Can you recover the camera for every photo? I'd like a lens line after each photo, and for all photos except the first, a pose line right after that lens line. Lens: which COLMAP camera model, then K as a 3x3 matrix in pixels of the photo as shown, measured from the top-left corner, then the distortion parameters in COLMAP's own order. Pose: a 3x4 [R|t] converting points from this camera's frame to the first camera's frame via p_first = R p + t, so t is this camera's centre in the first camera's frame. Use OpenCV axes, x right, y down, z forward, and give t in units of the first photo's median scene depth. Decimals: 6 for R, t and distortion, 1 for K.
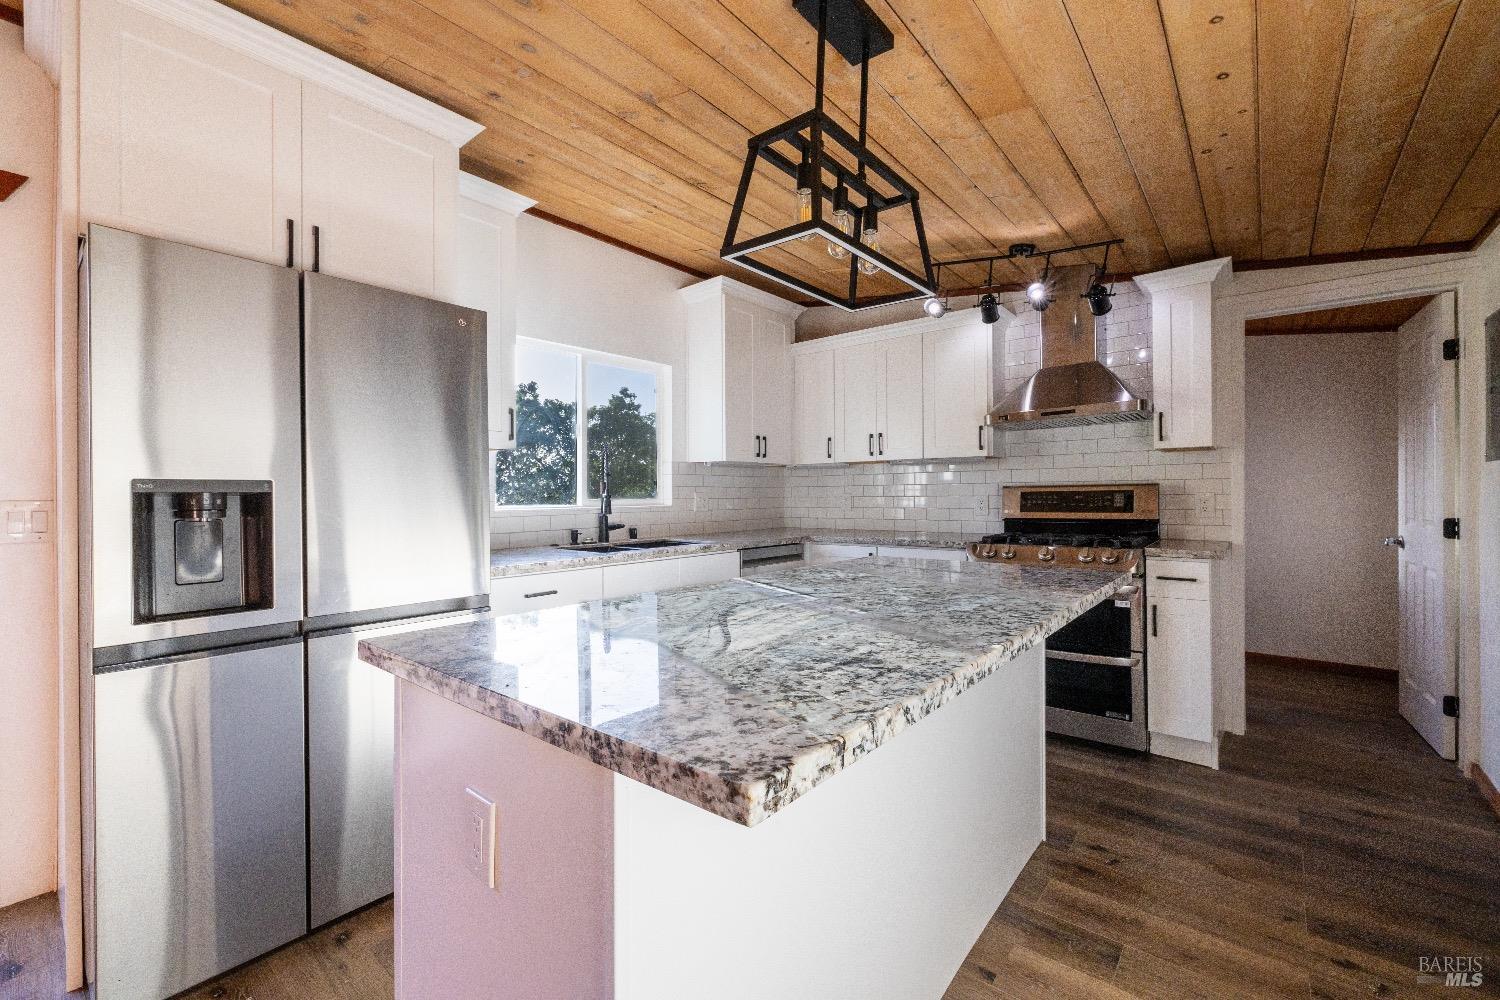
lens RADIAL K [[627.8, 0, 738.0], [0, 627.8, 495.0], [0, 0, 1]] dist [0.002084, 0.000026]
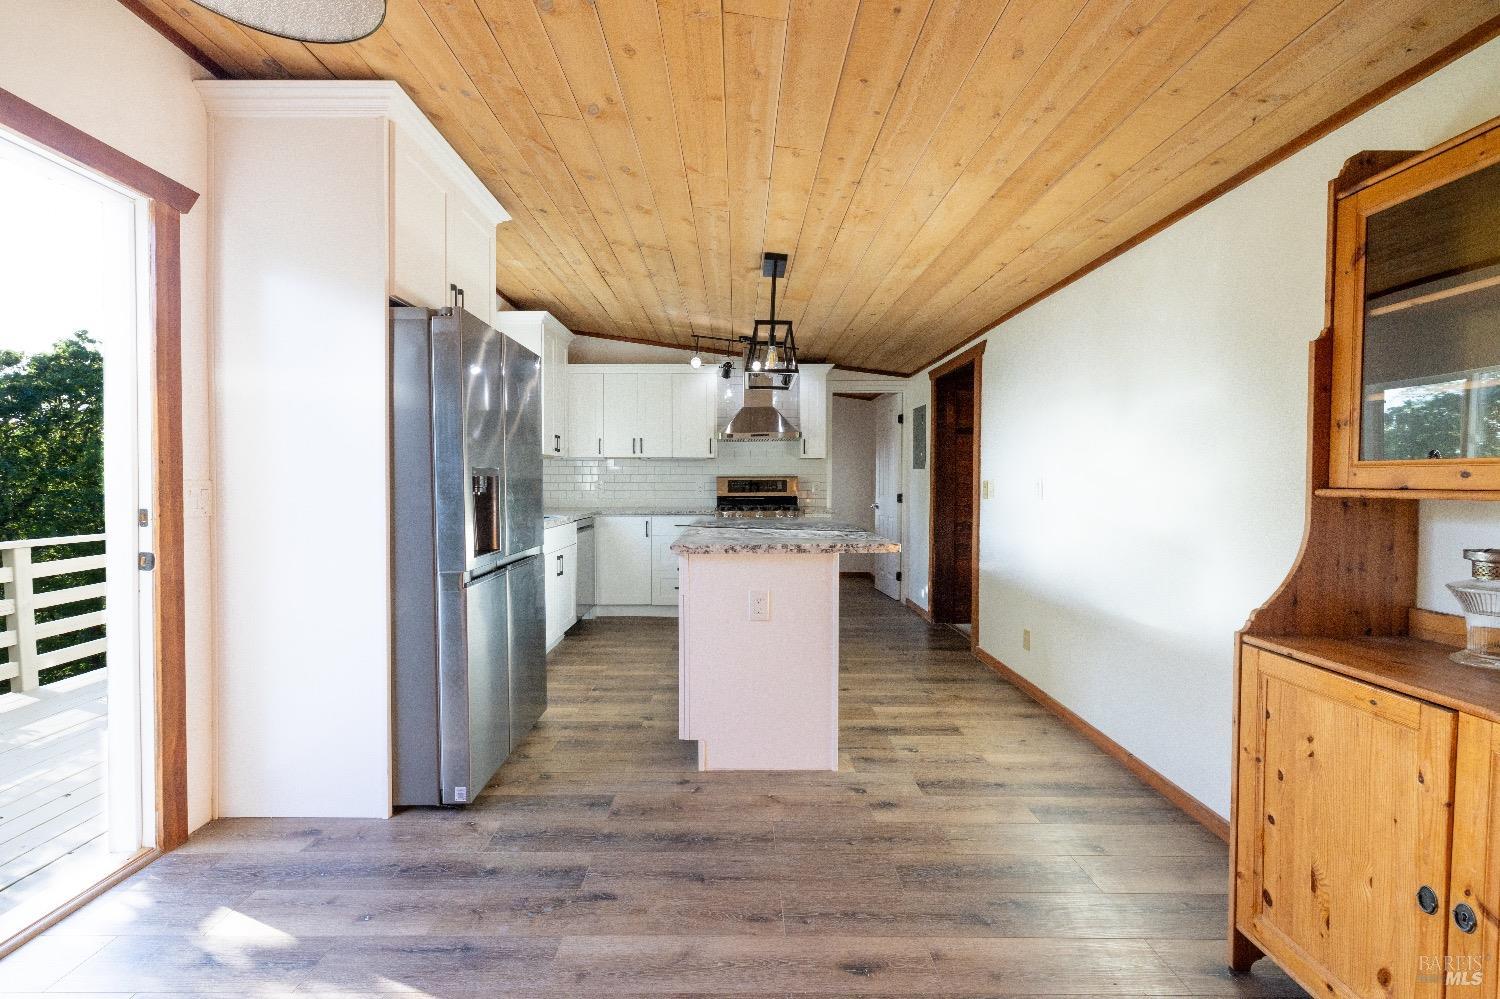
lens RADIAL K [[627.8, 0, 746.5], [0, 627.8, 498.2], [0, 0, 1]] dist [0.002084, 0.000026]
pose [[0.757358, -0.008005, 0.652951, -0.635144], [-0.006917, 0.999770, 0.020281, 0.009056], [-0.652963, -0.019877, 0.757129, -0.292489]]
